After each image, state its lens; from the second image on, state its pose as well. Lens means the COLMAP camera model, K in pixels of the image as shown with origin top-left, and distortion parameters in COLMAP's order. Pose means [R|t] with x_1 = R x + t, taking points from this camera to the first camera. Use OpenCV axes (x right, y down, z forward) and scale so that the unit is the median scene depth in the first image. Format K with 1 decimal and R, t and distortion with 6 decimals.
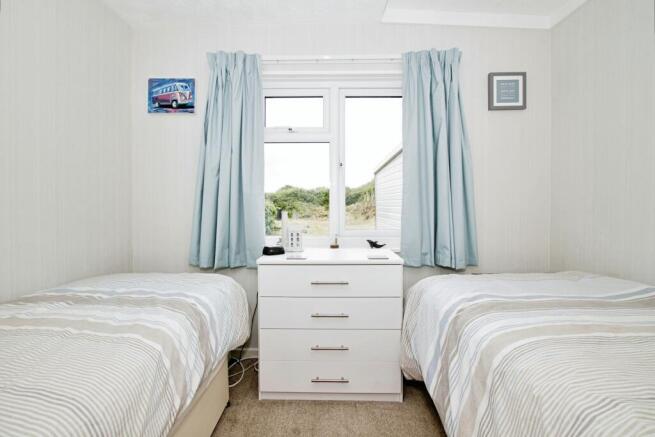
lens RADIAL K [[303.9, 0, 327.6], [0, 303.9, 219.4], [0, 0, 1]] dist [0.000500, 0.000255]
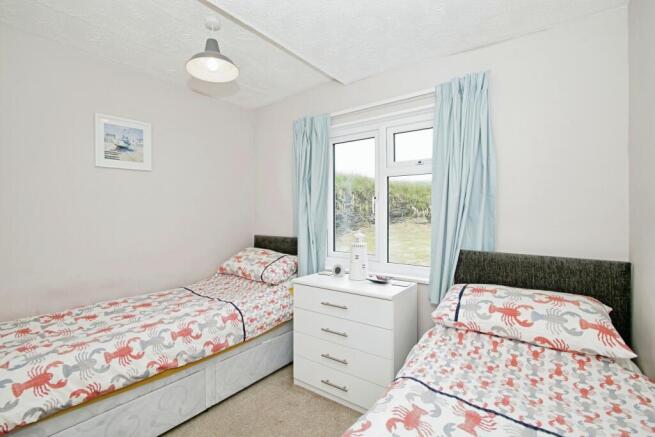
lens RADIAL K [[303.9, 0, 328.3], [0, 303.9, 218.4], [0, 0, 1]] dist [0.000500, 0.000255]
pose [[0.818150, -0.005811, -0.574976, 0.670640], [-0.003538, 0.999879, -0.015140, -0.116356], [0.574994, 0.014421, 0.818030, -0.019236]]
